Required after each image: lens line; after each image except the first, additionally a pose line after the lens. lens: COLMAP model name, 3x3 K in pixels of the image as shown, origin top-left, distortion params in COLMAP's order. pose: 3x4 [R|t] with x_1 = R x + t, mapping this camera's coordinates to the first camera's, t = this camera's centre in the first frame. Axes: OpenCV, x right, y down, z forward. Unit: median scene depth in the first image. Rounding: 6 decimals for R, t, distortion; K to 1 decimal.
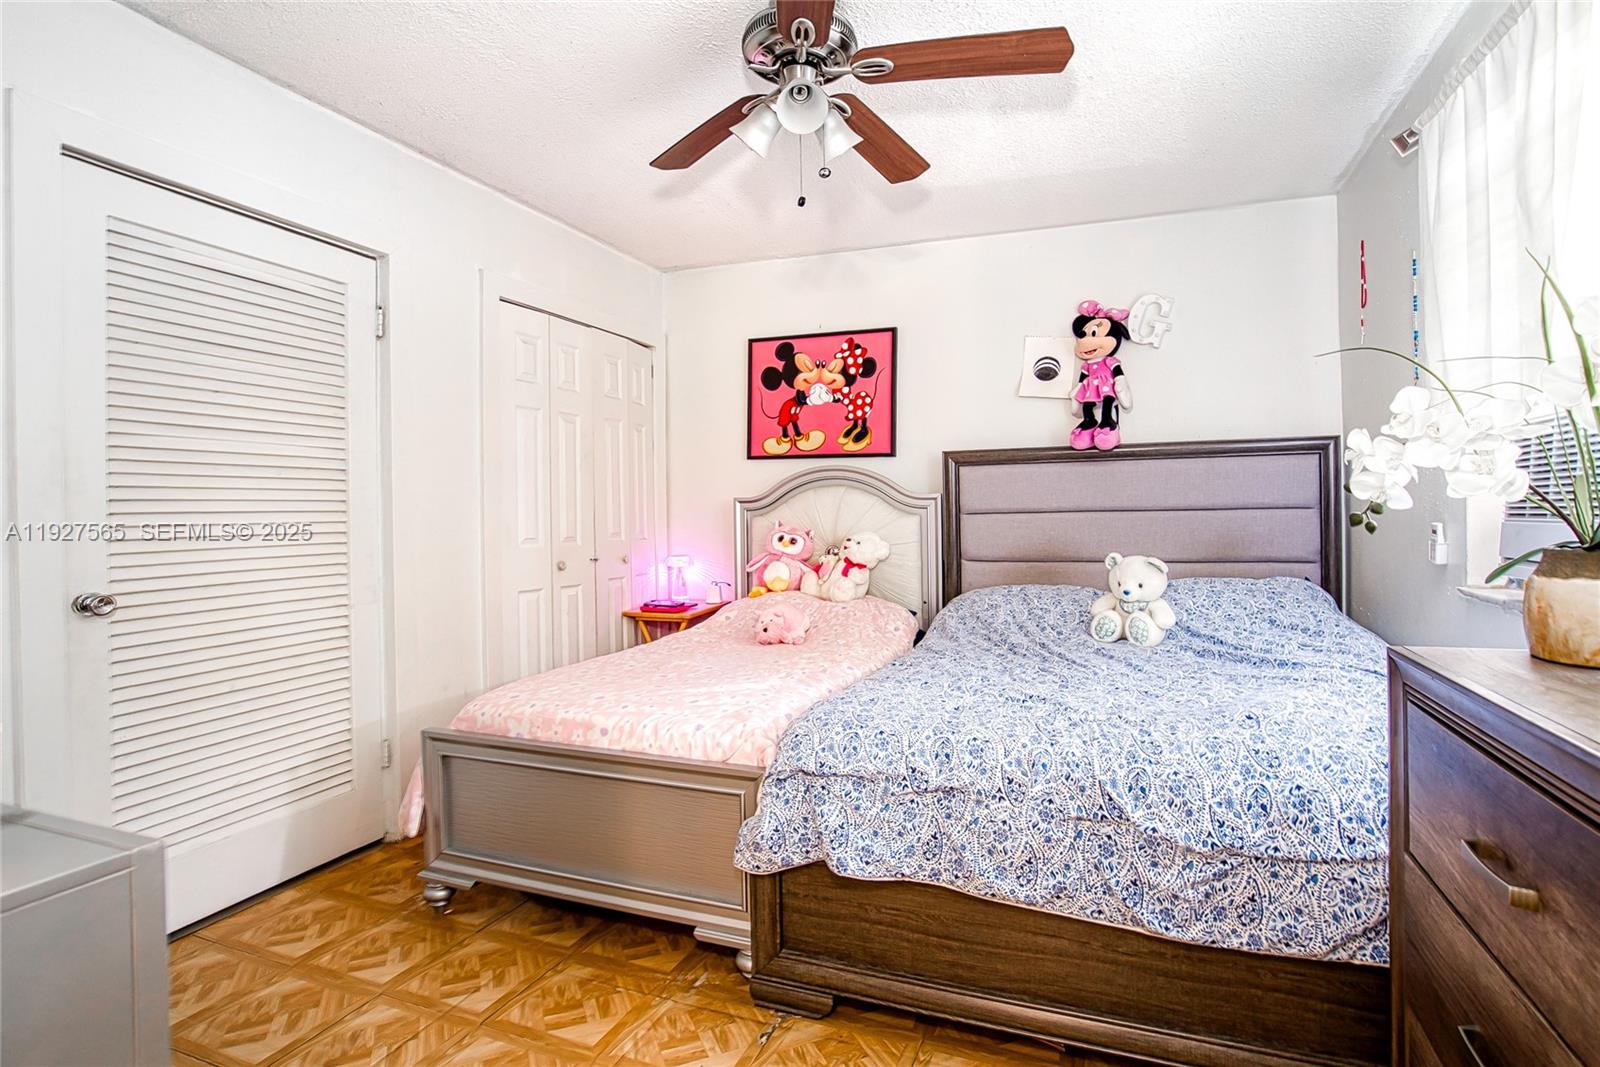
lens RADIAL K [[725.9, 0, 756.8], [0, 725.9, 509.9], [0, 0, 1]] dist [-0.045122, 0.018321]
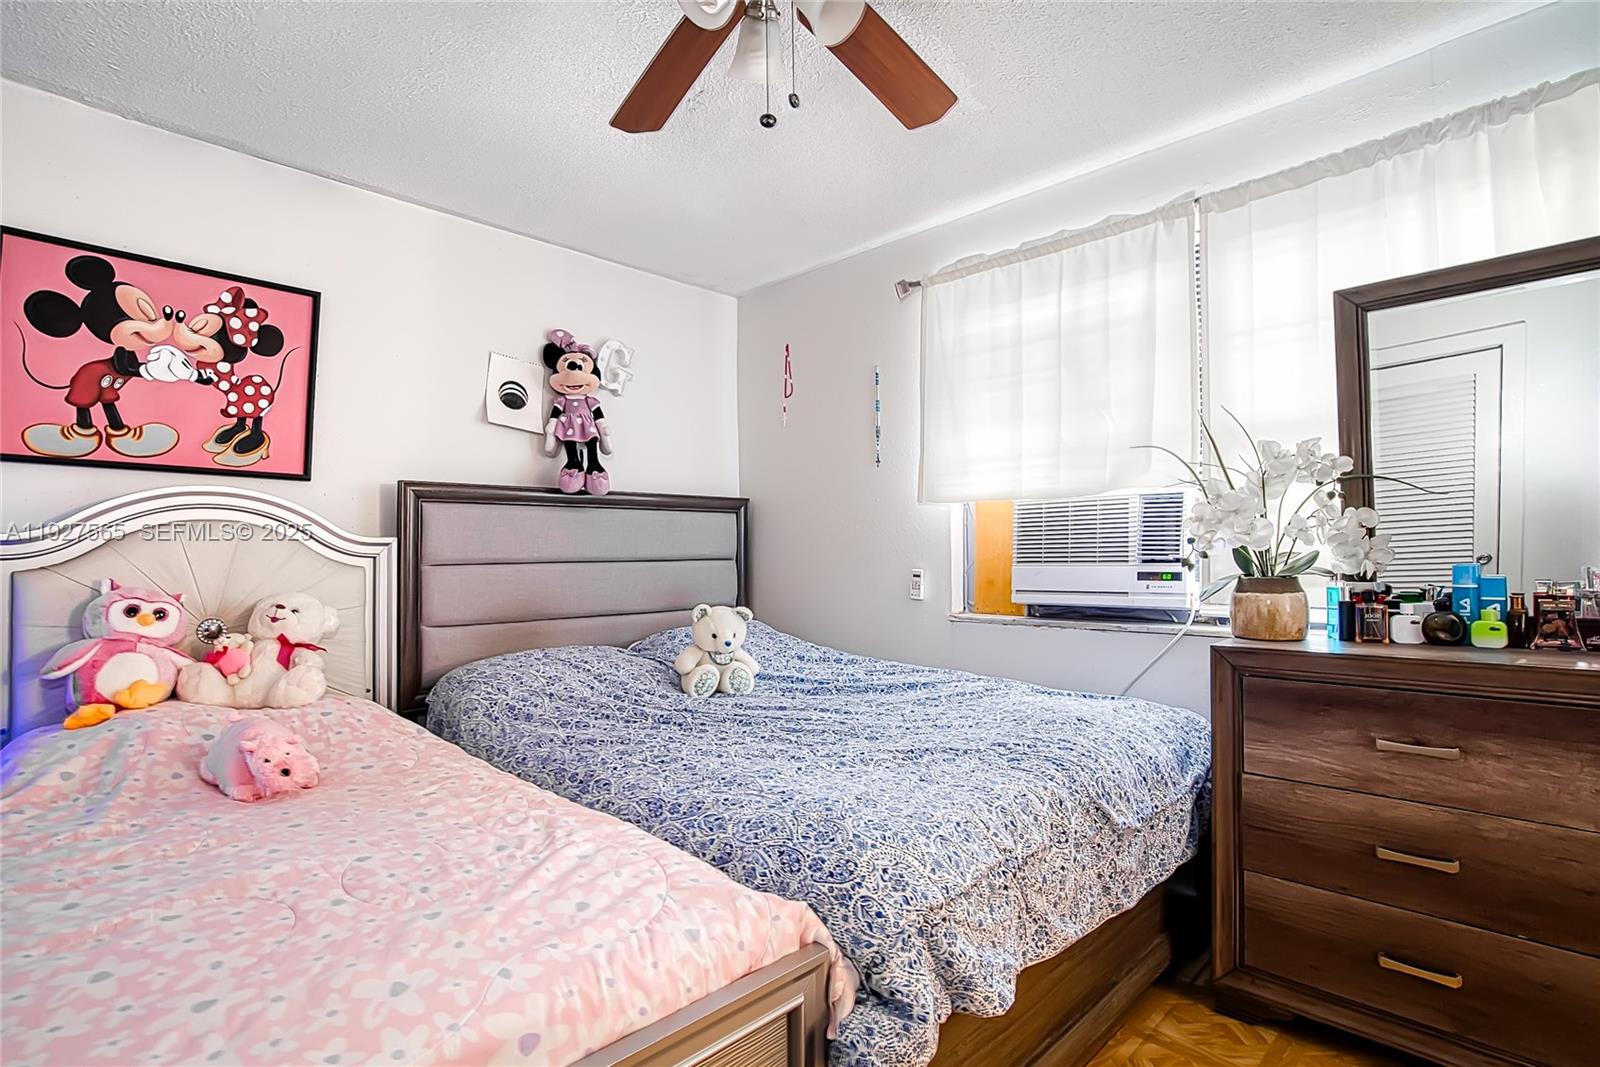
lens RADIAL K [[786.5, 0, 774.4], [0, 786.5, 534.3], [0, 0, 1]] dist [-0.062141, 0.032184]
pose [[0.429833, 0.033057, 0.902303, -0.267078], [0.001704, 0.999298, -0.037422, 0.003809], [-0.902907, 0.017623, 0.429475, 0.294606]]
